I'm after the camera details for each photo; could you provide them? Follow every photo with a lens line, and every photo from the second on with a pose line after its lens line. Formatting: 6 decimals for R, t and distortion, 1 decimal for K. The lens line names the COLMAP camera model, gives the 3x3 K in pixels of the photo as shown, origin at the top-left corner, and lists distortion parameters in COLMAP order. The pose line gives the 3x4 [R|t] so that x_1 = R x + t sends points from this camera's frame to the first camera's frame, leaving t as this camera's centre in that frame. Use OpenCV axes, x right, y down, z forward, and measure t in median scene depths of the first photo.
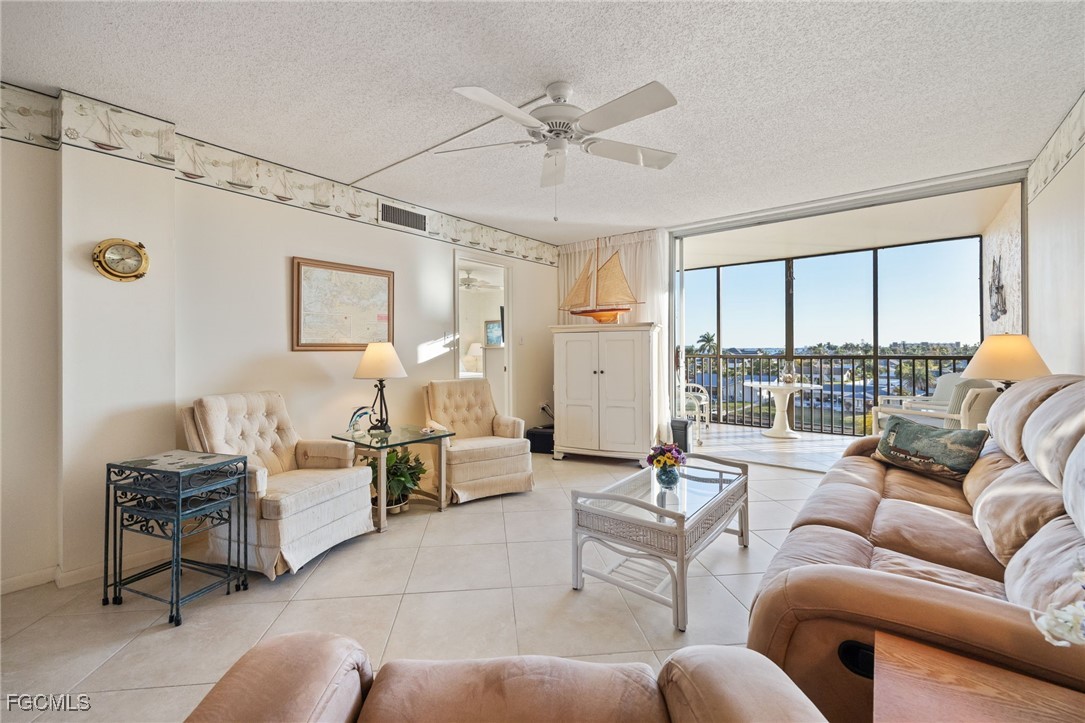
lens RADIAL K [[446.7, 0, 552.6], [0, 446.7, 344.3], [0, 0, 1]] dist [0.007382, -0.000474]
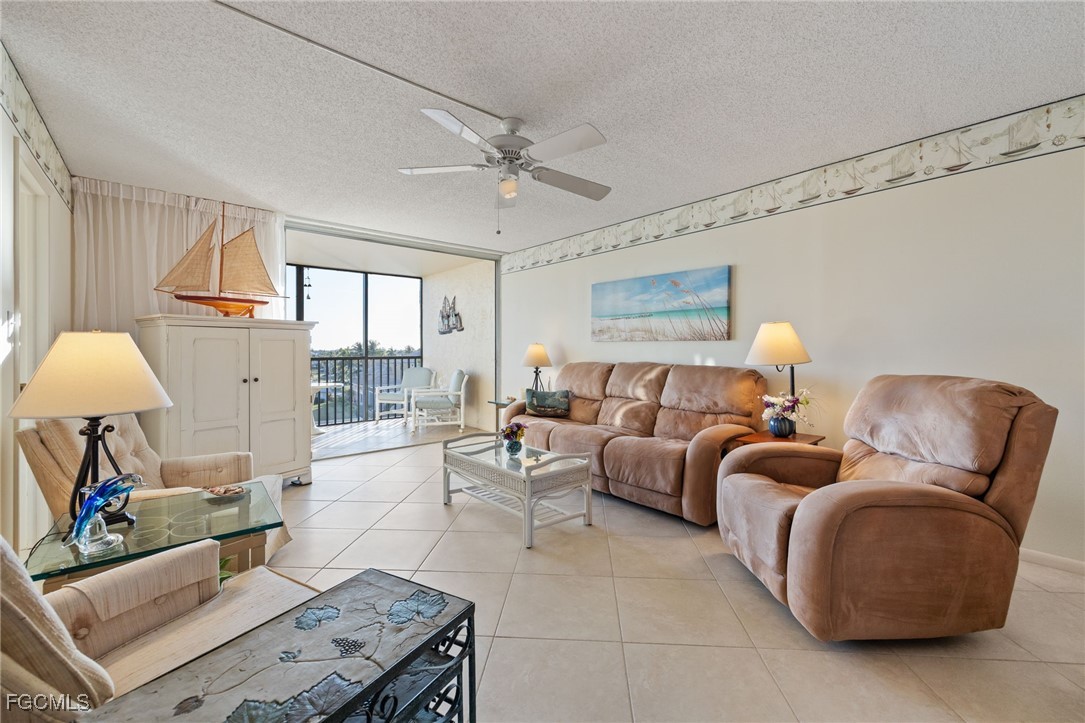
lens RADIAL K [[446.7, 0, 524.2], [0, 446.7, 345.3], [0, 0, 1]] dist [0.007382, -0.000474]
pose [[0.214159, 0.015268, 0.976679, -0.517306], [-0.011223, 0.999850, -0.013169, 0.006137], [-0.976734, -0.008141, 0.214299, 0.345130]]
